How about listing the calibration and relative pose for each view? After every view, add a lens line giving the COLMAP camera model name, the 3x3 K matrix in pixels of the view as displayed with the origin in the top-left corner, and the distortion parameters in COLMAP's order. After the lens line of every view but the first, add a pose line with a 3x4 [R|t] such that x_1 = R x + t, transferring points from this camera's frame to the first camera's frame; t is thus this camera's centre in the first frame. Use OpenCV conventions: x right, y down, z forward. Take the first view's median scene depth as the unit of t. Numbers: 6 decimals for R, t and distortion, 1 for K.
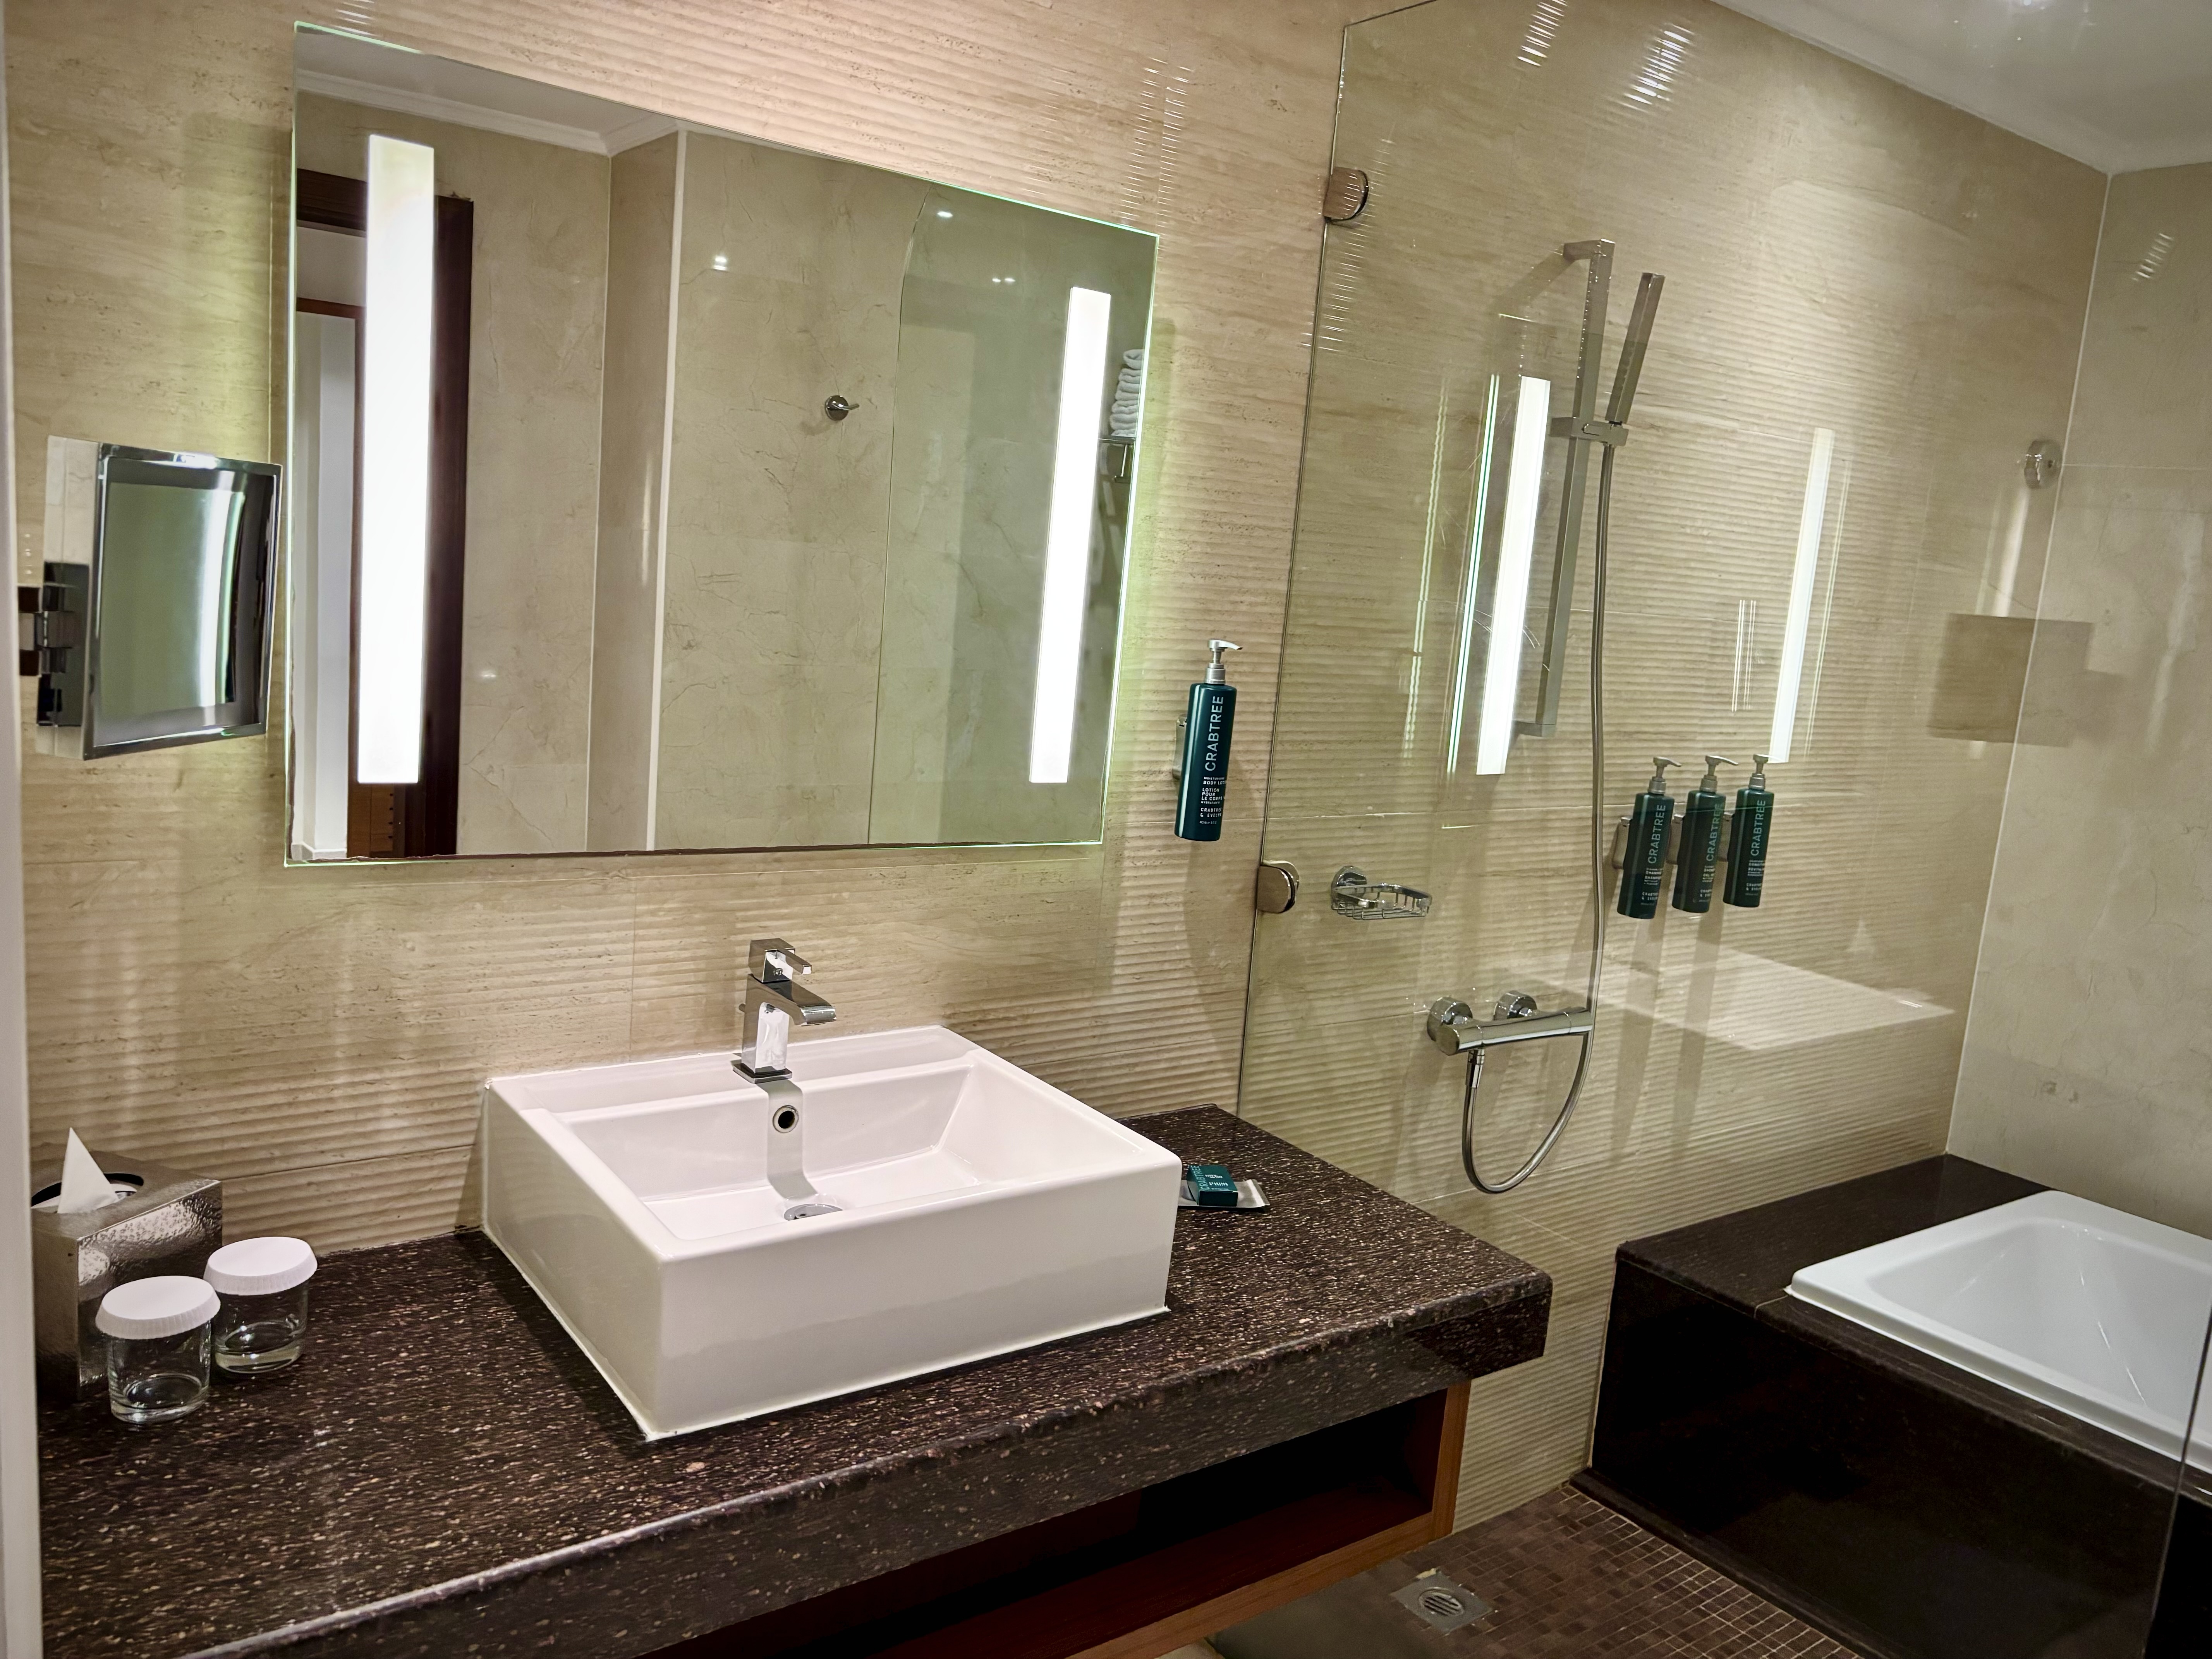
lens RADIAL K [[1652.2, 0, 1090.0], [0, 1652.2, 824.8], [0, 0, 1]] dist [0.026279, -0.029930]
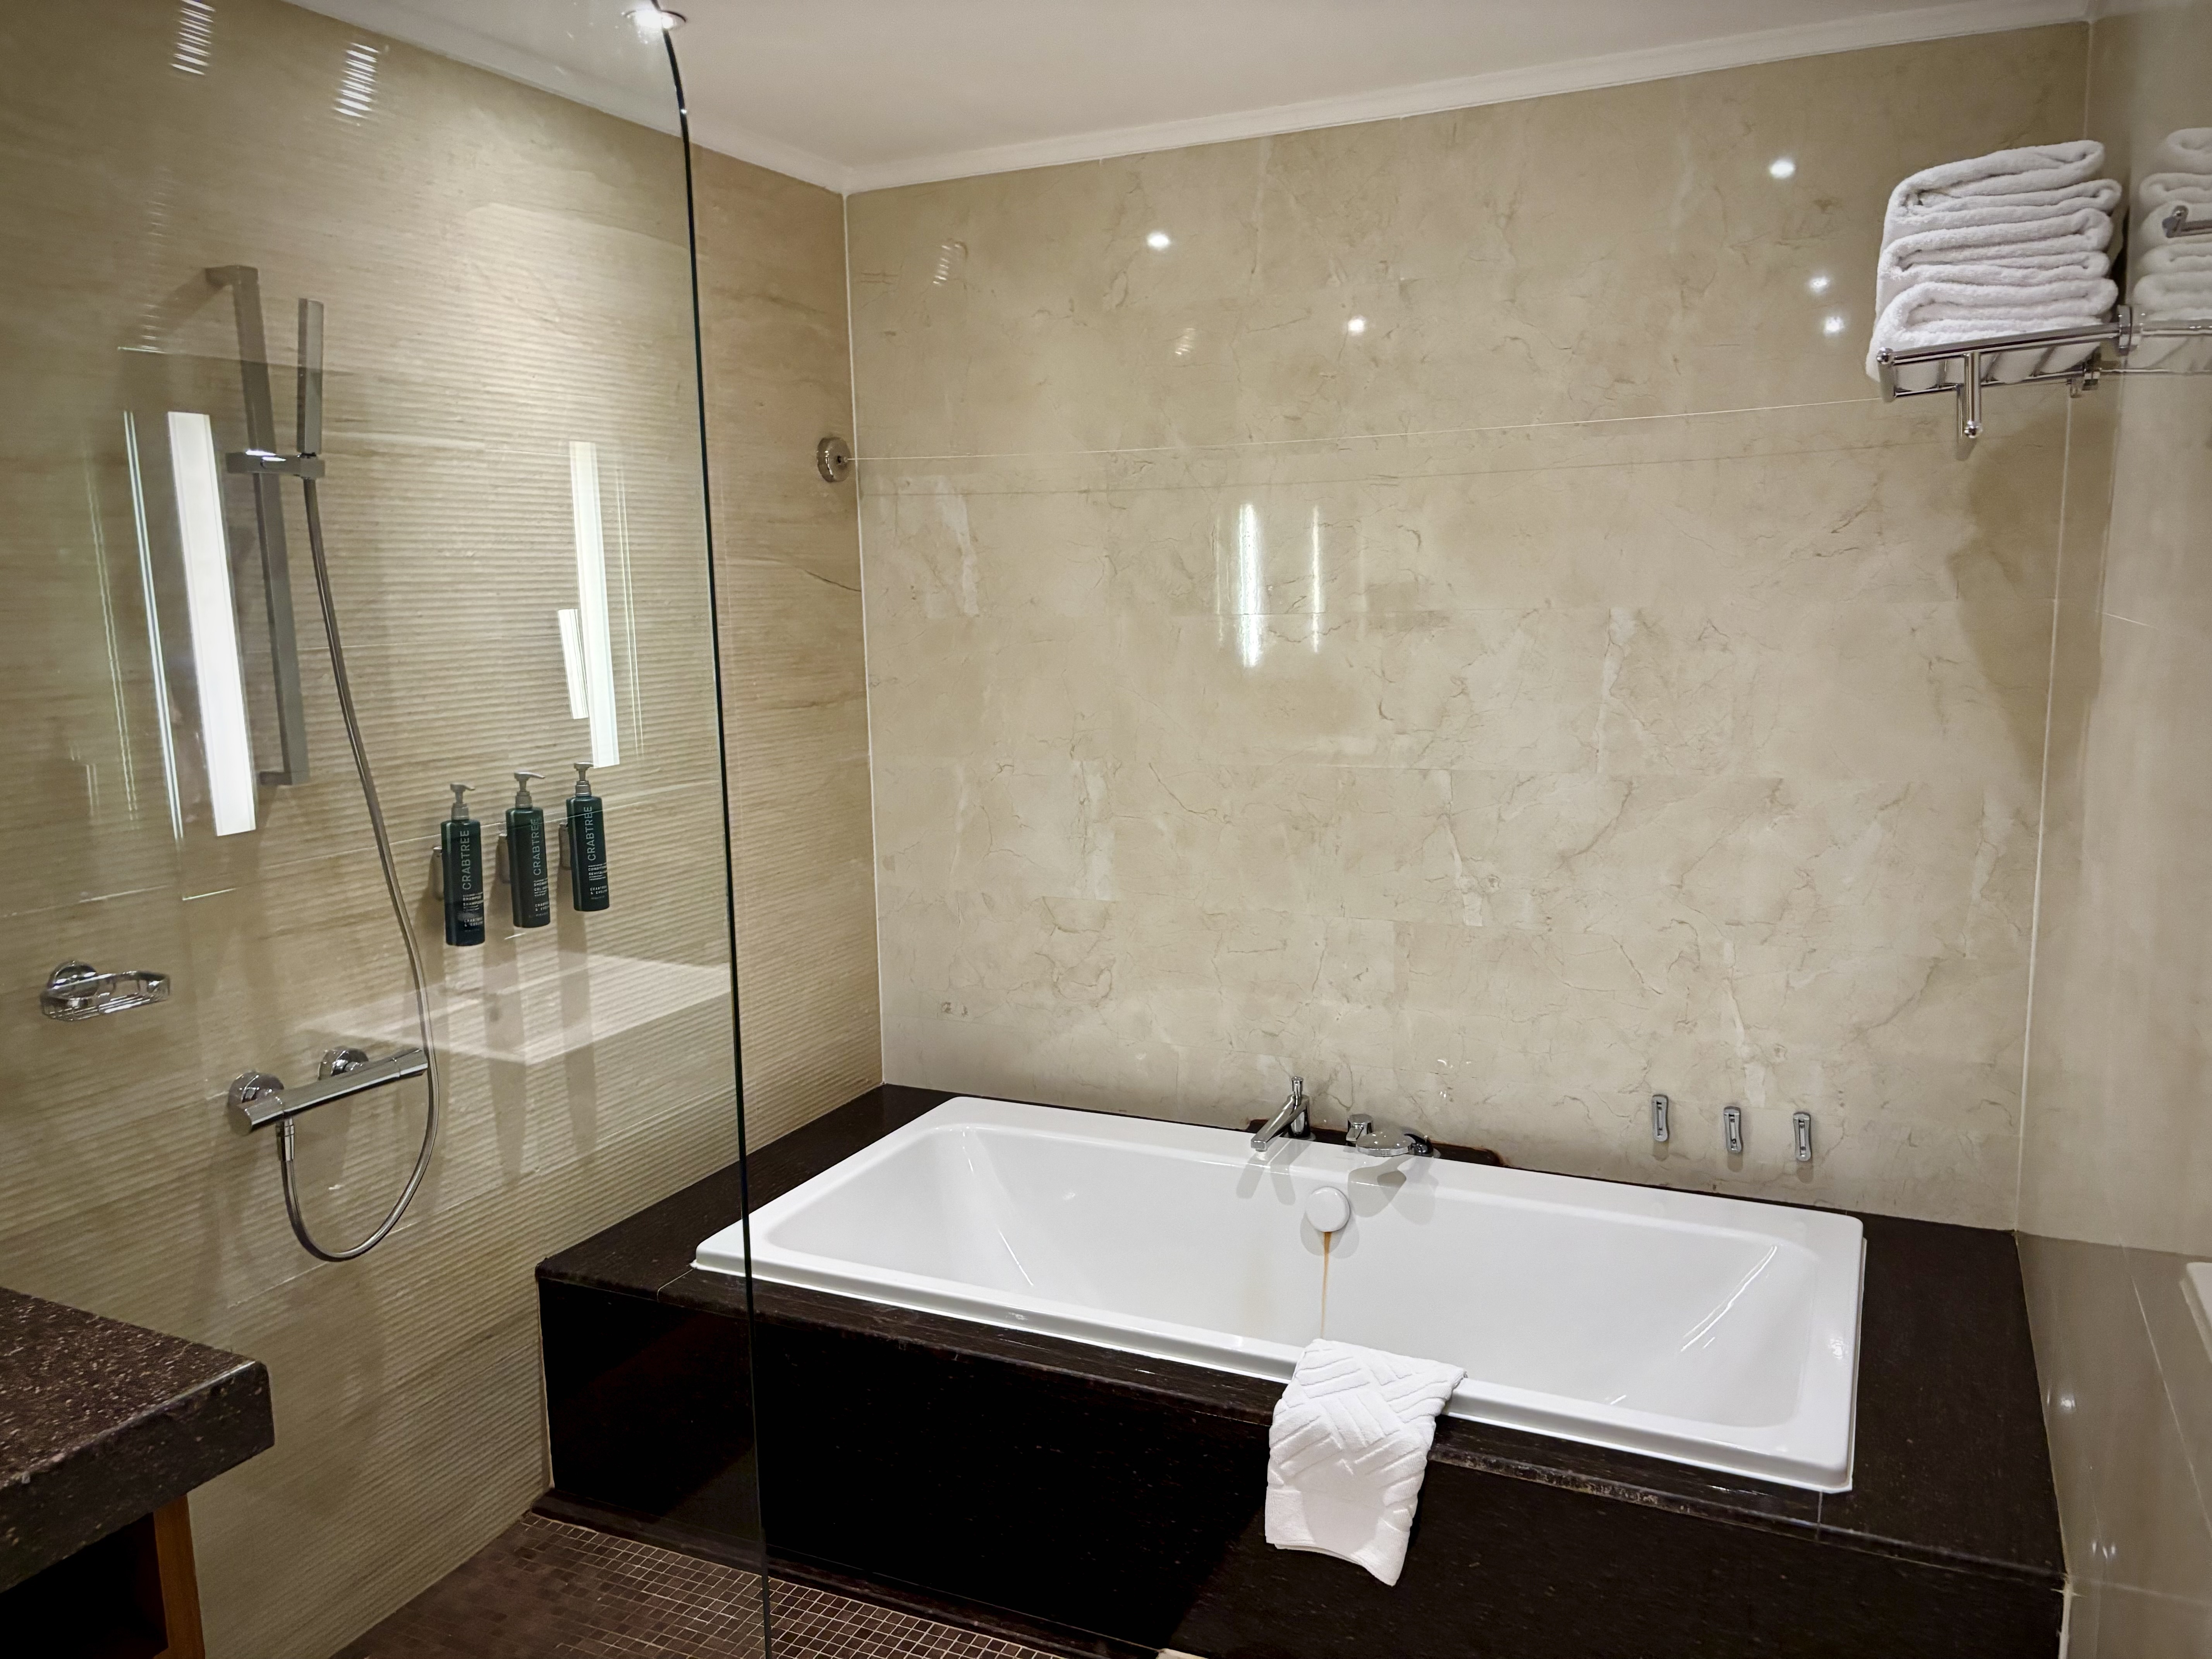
lens RADIAL K [[1652.2, 0, 1098.8], [0, 1652.2, 828.3], [0, 0, 1]] dist [0.026279, -0.029930]
pose [[0.870580, -0.165126, 0.463491, 0.211247], [0.161153, 0.985738, 0.048489, -0.000170], [-0.464888, 0.032479, 0.884774, -0.056976]]
